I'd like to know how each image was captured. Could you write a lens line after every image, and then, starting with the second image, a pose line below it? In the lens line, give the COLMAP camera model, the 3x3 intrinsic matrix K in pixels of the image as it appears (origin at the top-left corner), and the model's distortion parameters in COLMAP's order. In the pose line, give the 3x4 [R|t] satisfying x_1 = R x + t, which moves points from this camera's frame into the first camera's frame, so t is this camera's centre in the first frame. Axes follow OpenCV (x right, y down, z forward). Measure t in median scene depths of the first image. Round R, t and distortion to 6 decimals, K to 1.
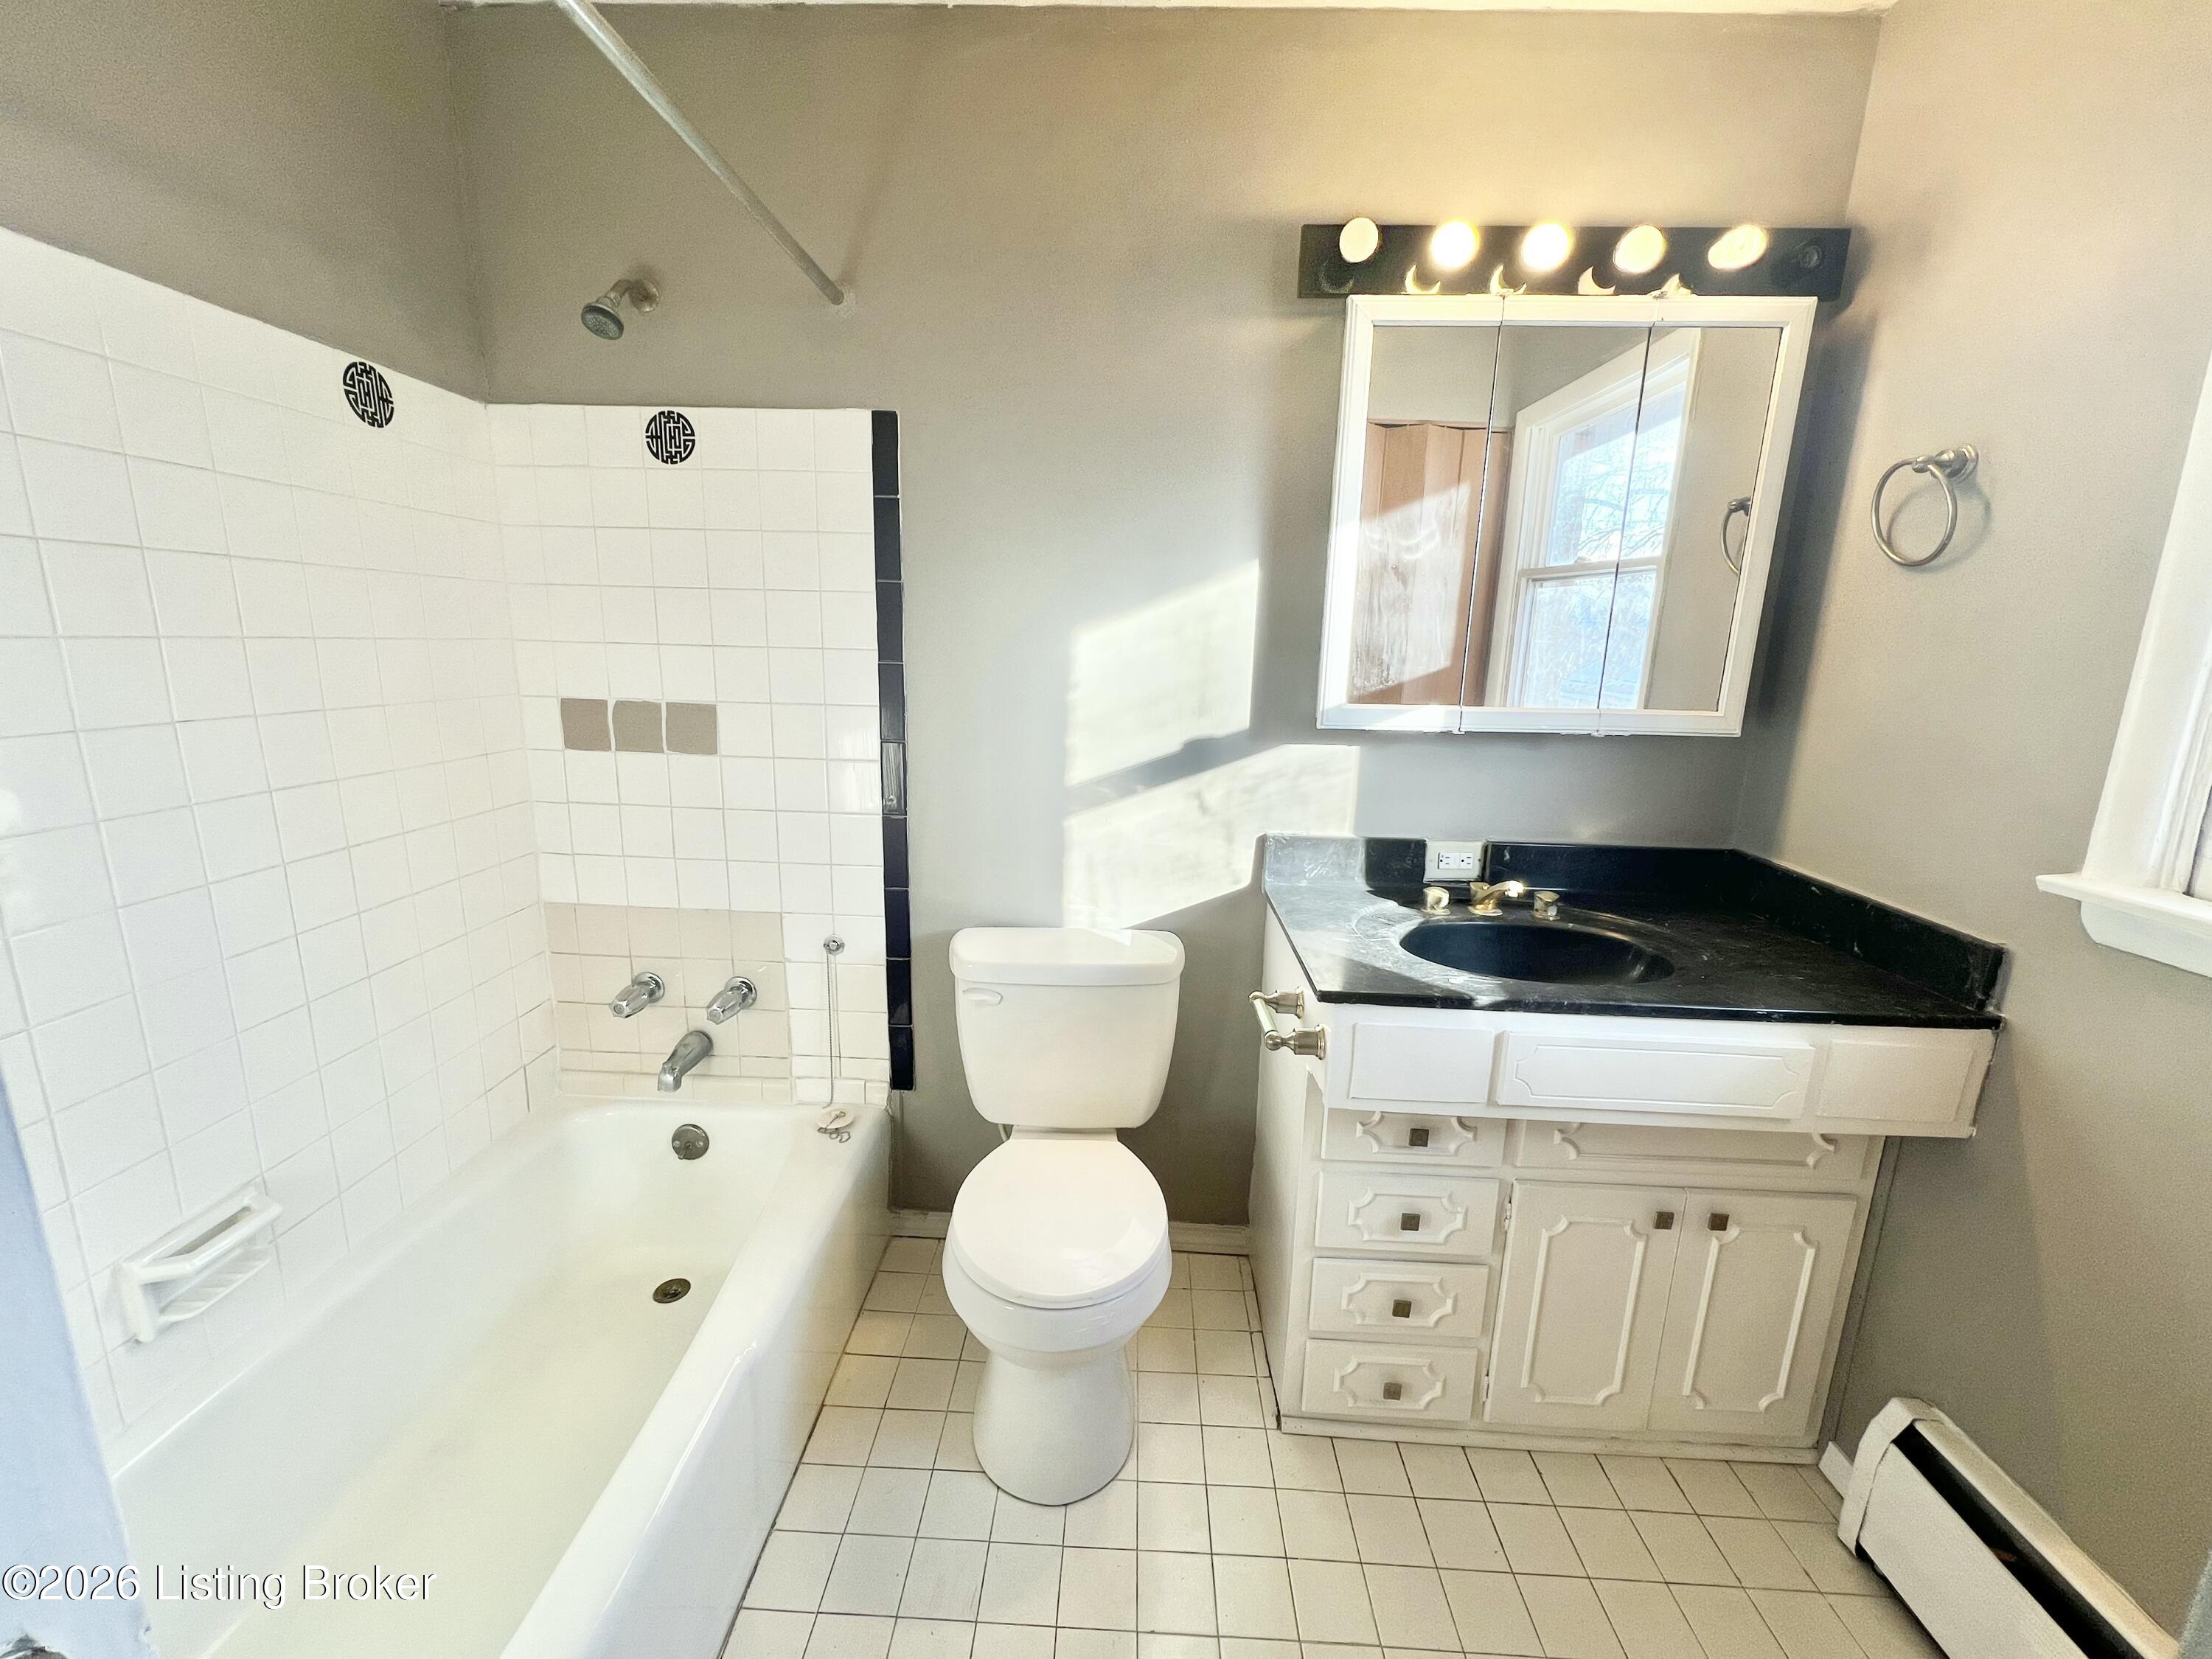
lens RADIAL K [[887.1, 0, 1104.1], [0, 887.1, 827.7], [0, 0, 1]] dist [-0.001826, -0.000116]
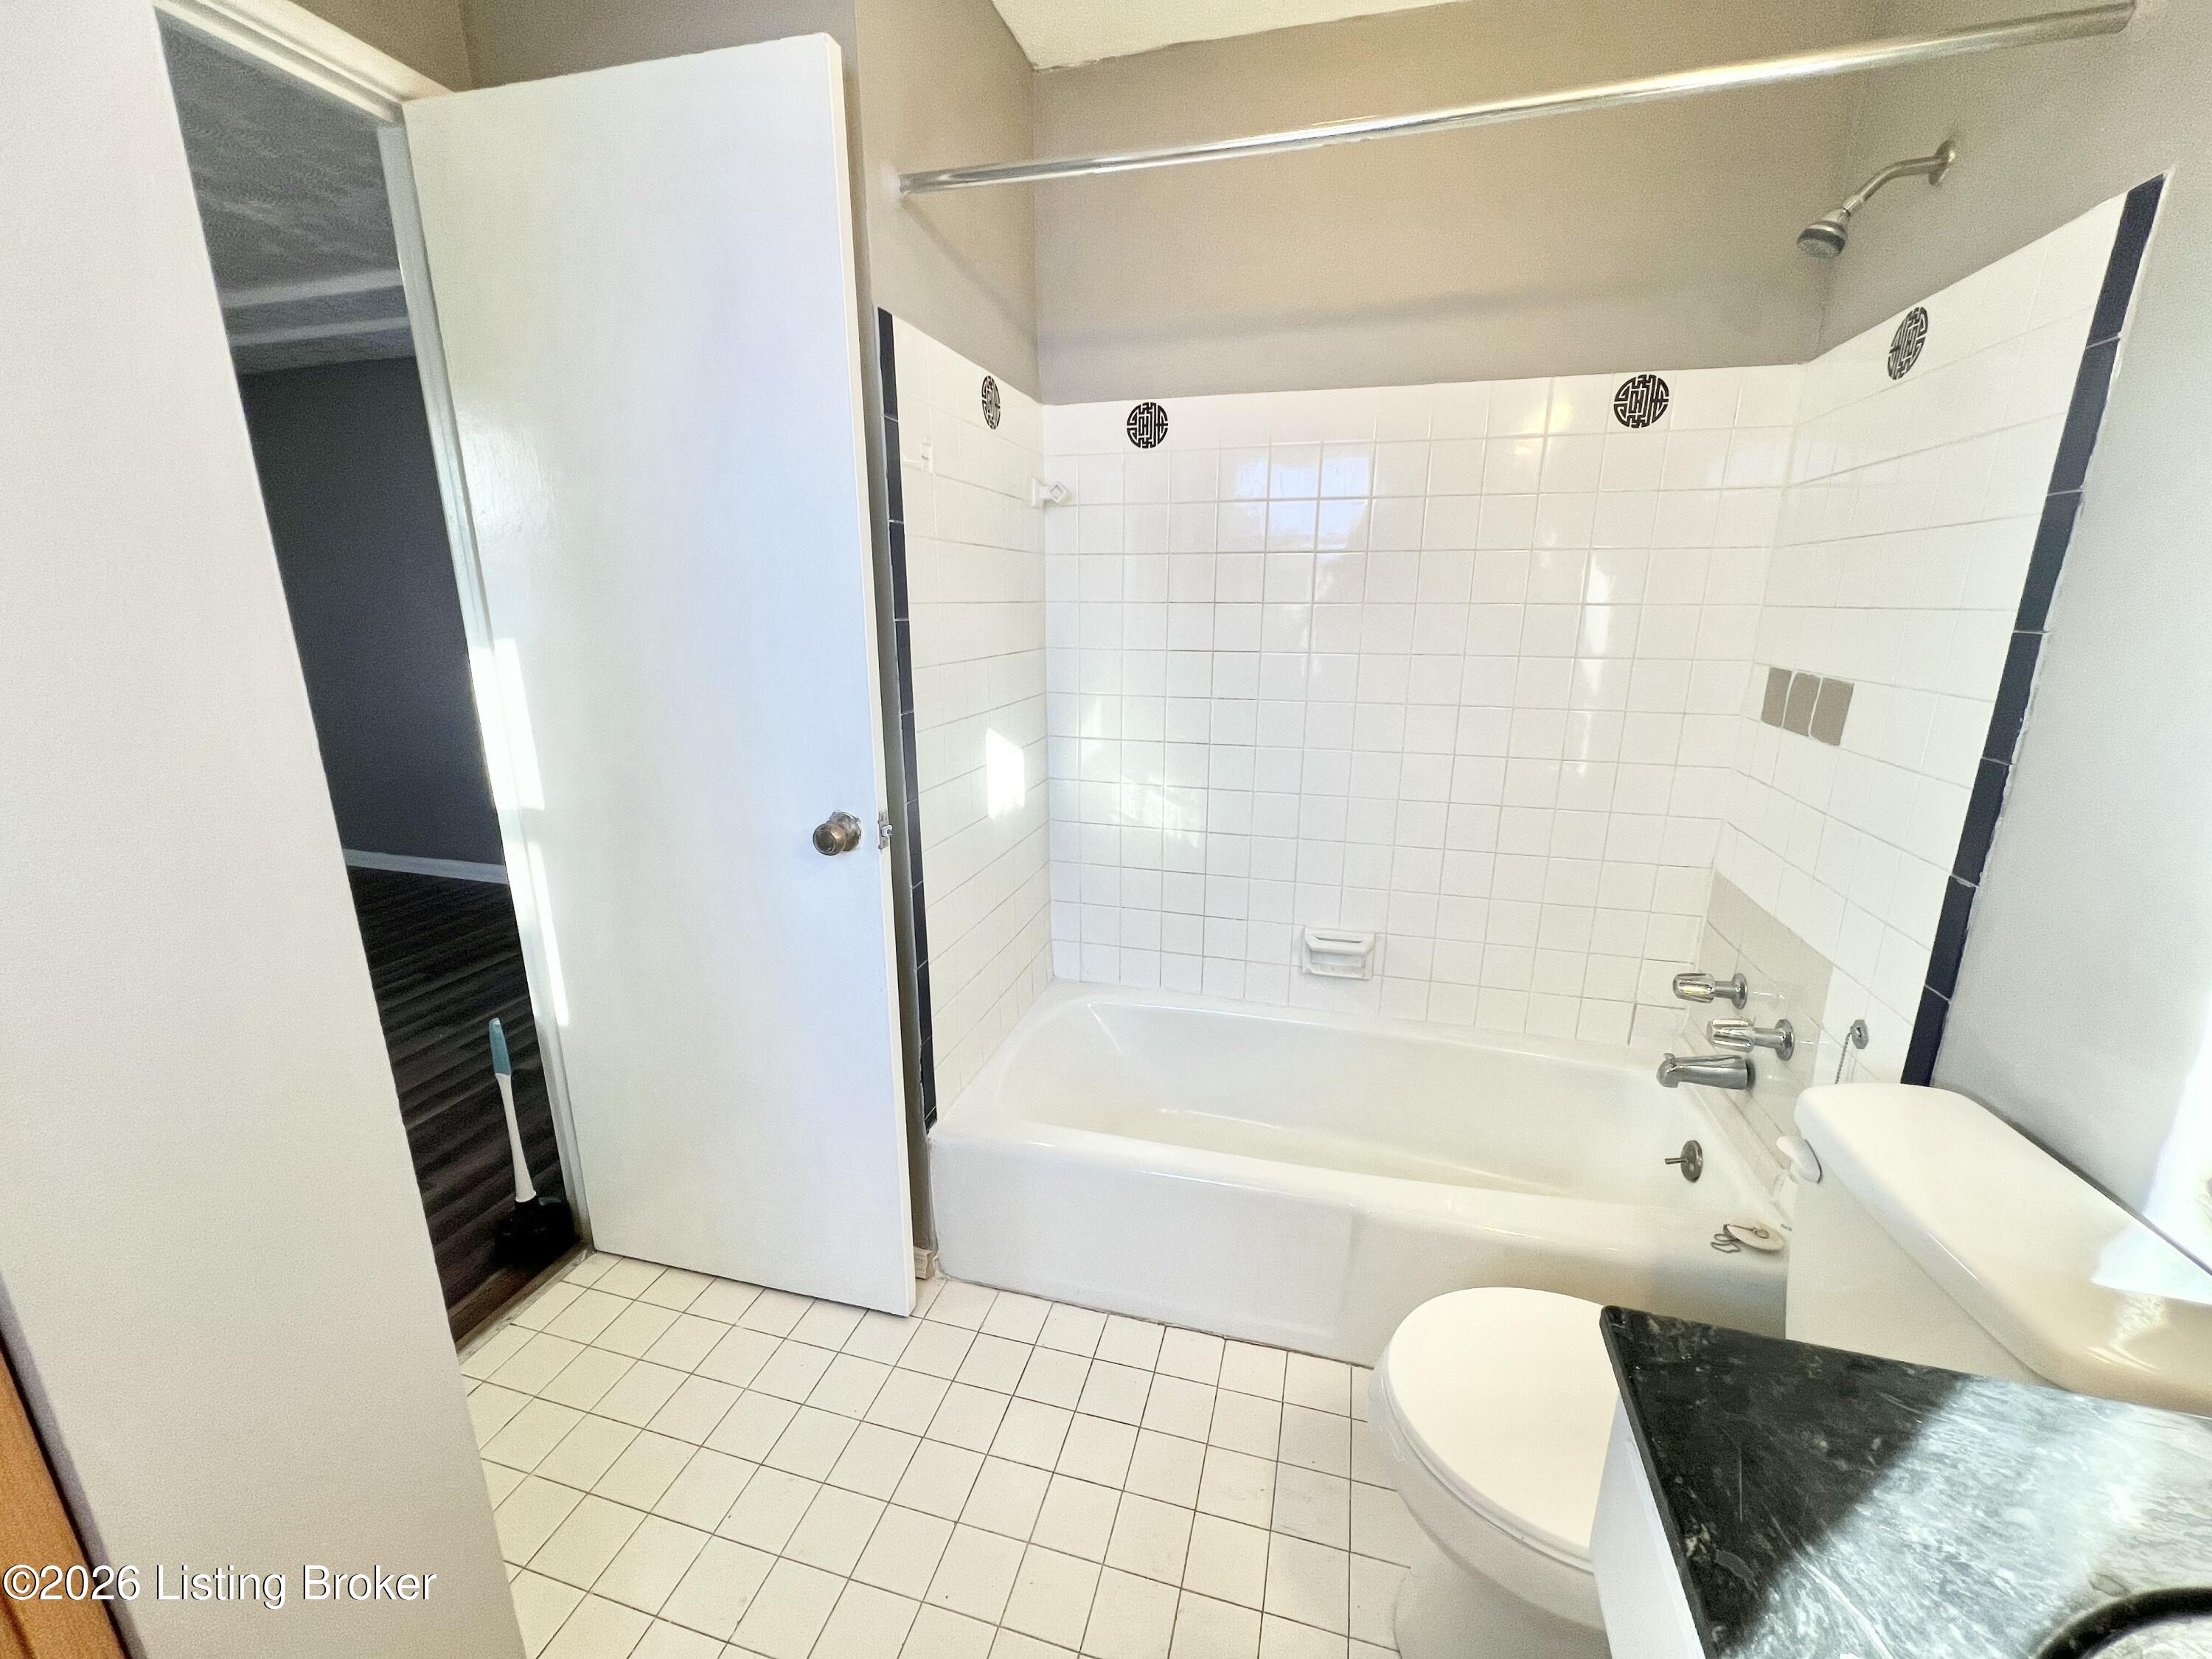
lens RADIAL K [[887.1, 0, 1106.7], [0, 887.1, 830.8], [0, 0, 1]] dist [-0.001826, -0.000116]
pose [[-0.236596, 0.220105, -0.946349, 0.628435], [-0.211416, 0.939002, 0.271252, -0.112653], [0.948328, 0.264251, -0.175630, 0.683230]]
